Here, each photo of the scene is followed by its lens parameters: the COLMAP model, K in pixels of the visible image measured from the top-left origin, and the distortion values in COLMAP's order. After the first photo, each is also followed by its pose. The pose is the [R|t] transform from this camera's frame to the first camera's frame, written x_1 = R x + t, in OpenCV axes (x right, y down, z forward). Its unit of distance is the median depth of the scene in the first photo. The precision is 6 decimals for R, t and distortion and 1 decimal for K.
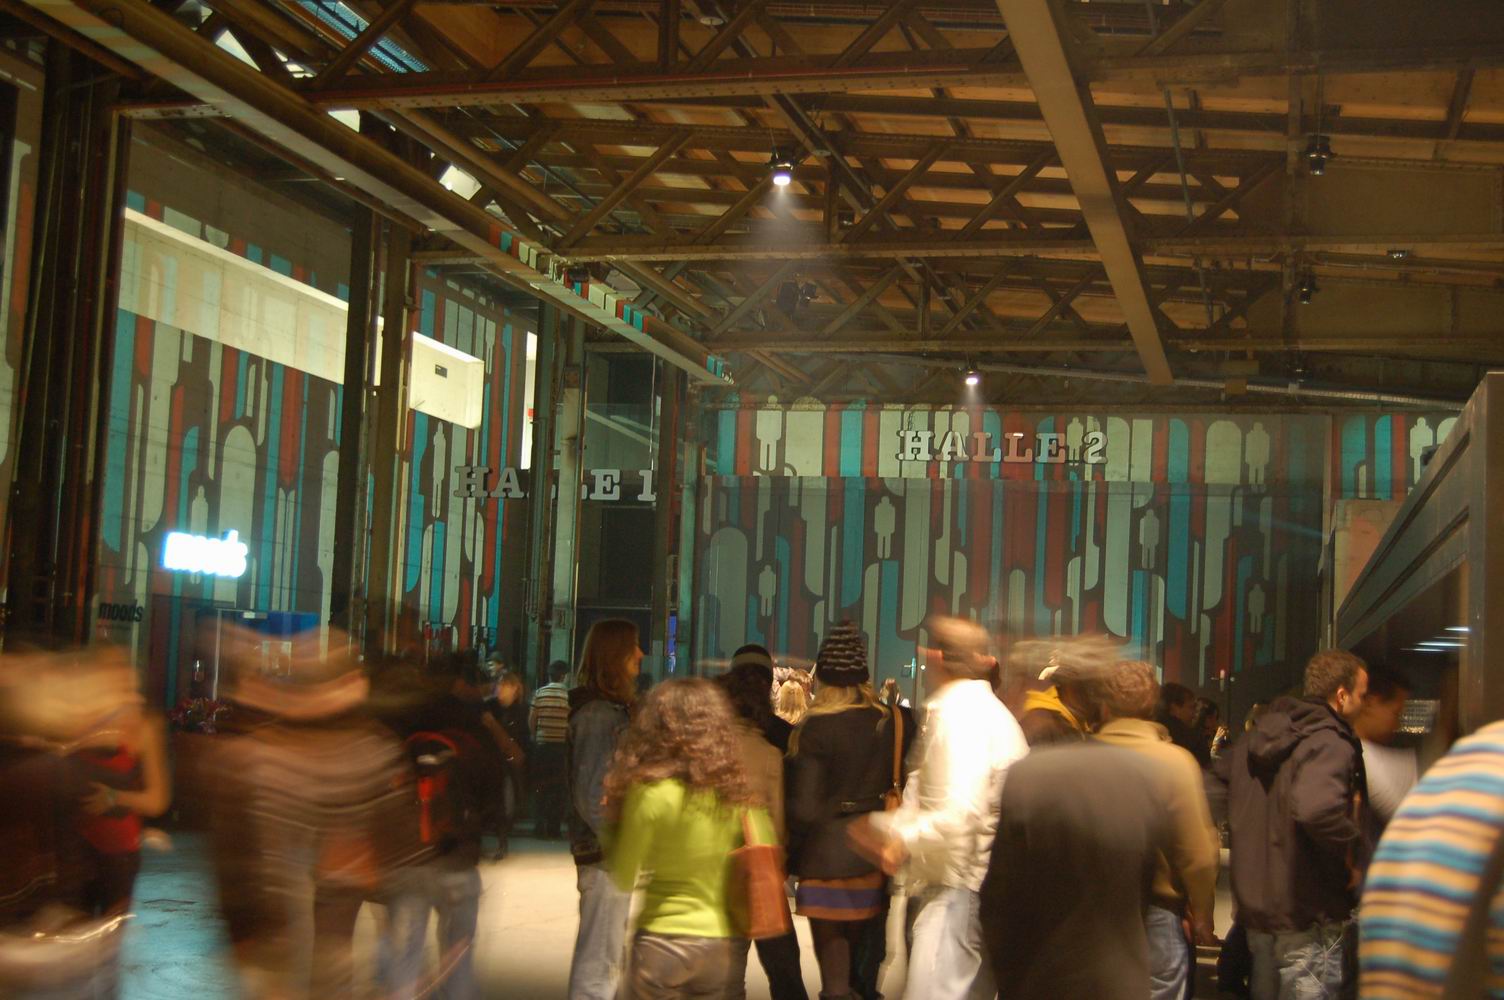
lens RADIAL K [[2115.2, 0, 759.1], [0, 2115.2, 505.2], [0, 0, 1]] dist [-0.046839, 0.000000]
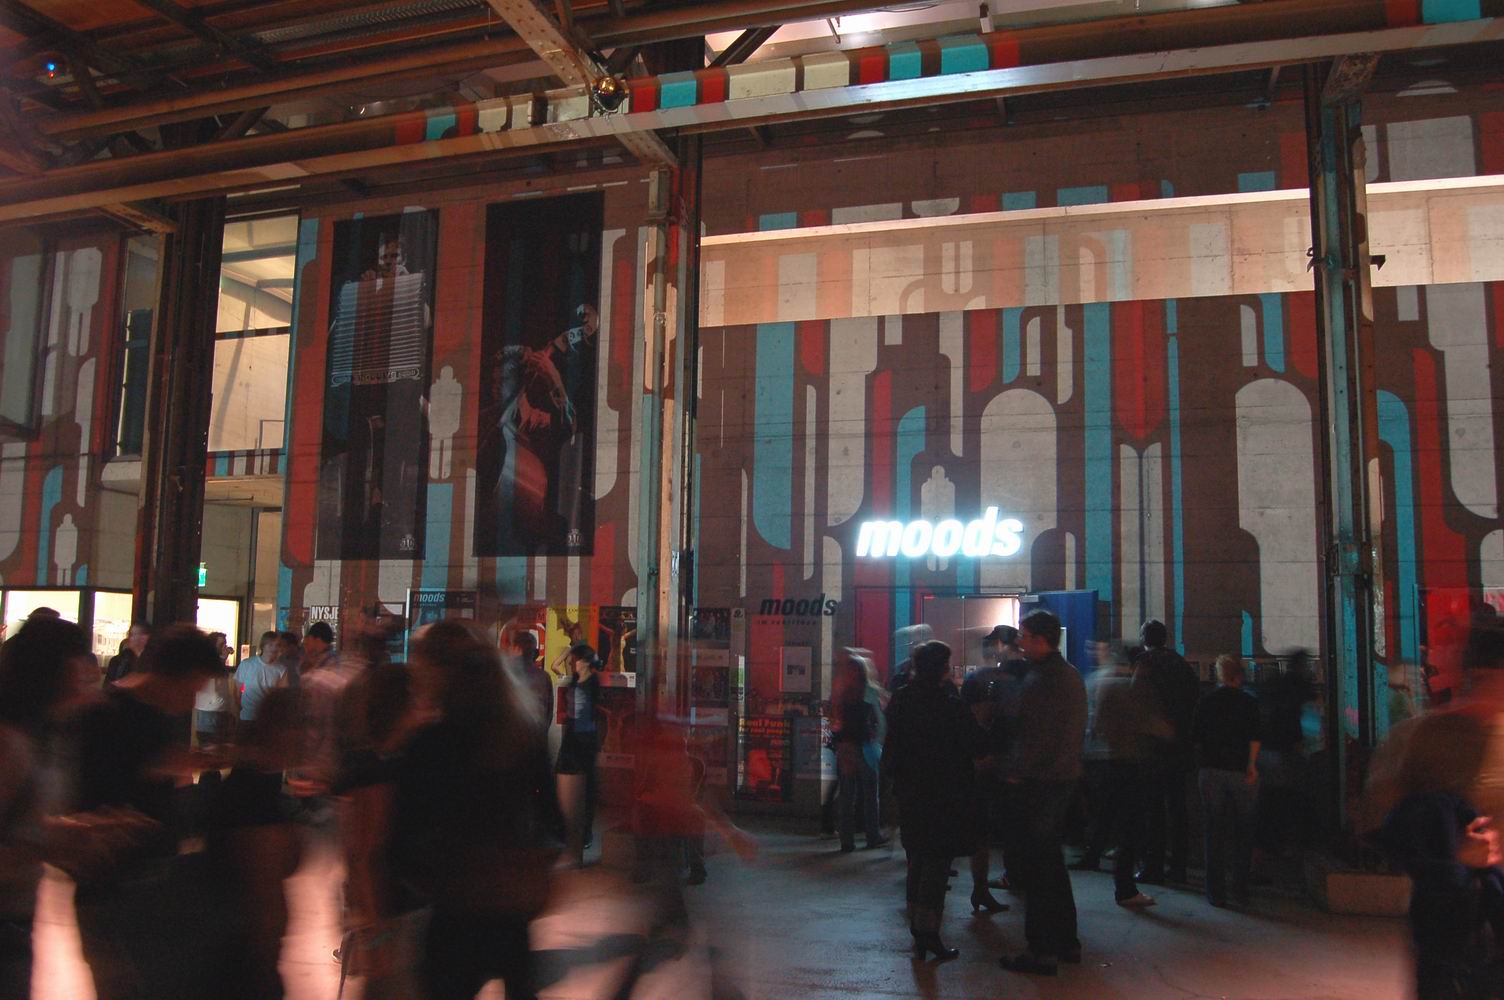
lens RADIAL K [[1194.4, 0, 740.2], [0, 1194.4, 517.9], [0, 0, 1]] dist [-0.093178, 0.034479]
pose [[-0.055082, -0.152523, -0.986764, 0.208441], [0.065204, 0.985605, -0.155983, 0.072876], [0.996351, -0.072933, -0.044344, 0.755806]]
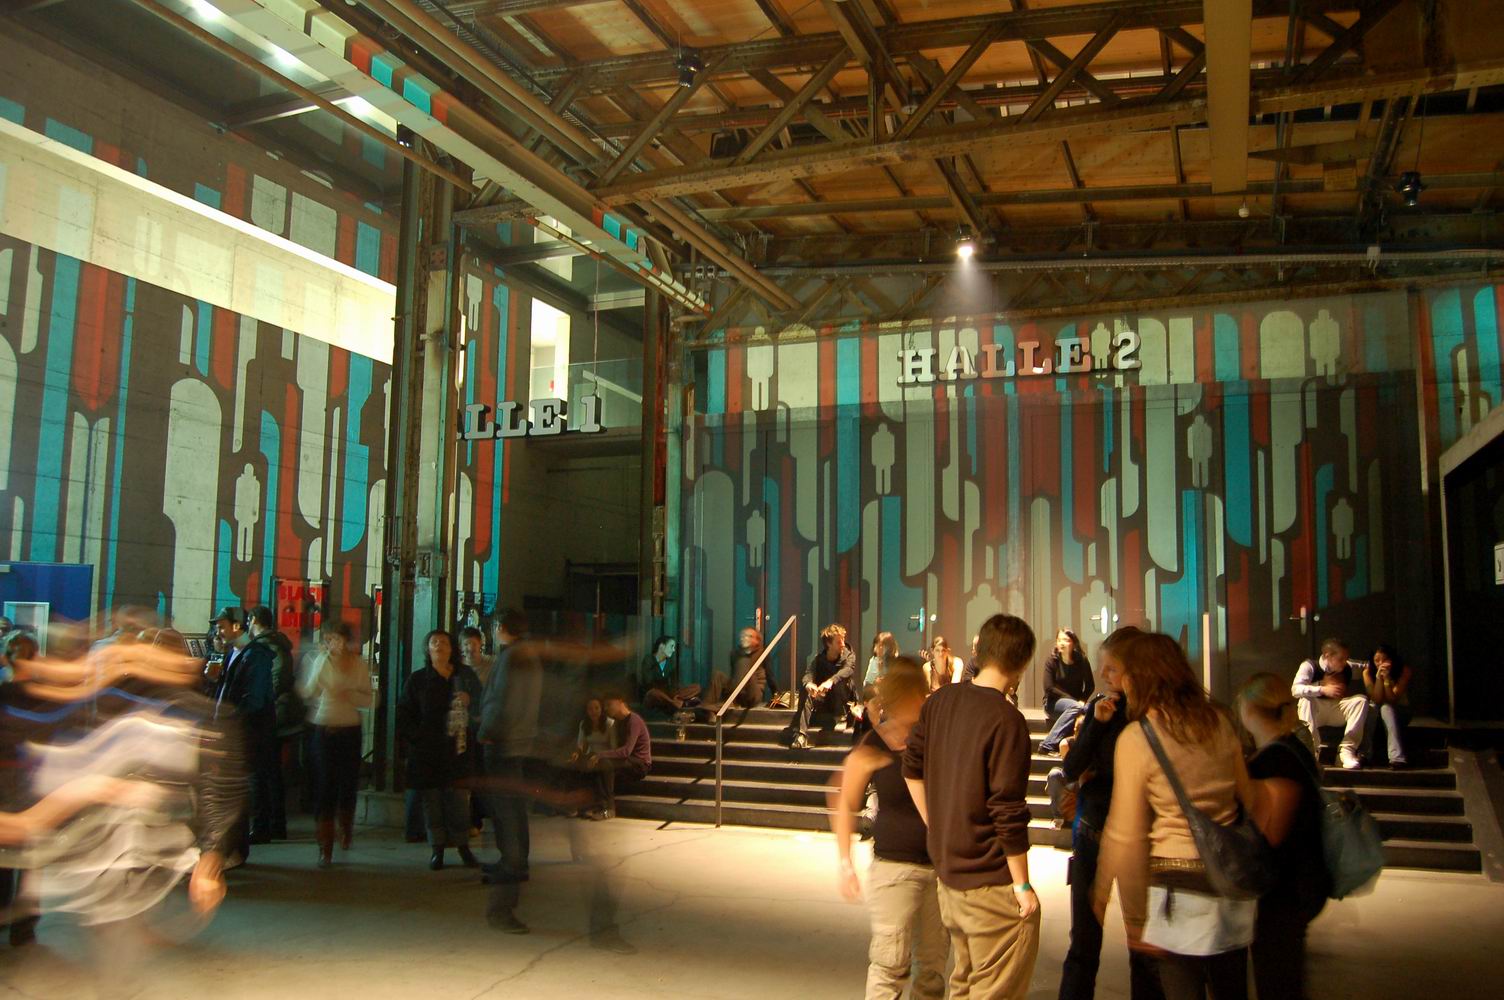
lens RADIAL K [[1194.4, 0, 745.9], [0, 1194.4, 521.0], [0, 0, 1]] dist [-0.093178, 0.034479]
pose [[0.989722, -0.043364, -0.136269, 0.071362], [0.040499, 0.998898, -0.023728, 0.046759], [0.137148, 0.017966, 0.990388, 0.522774]]
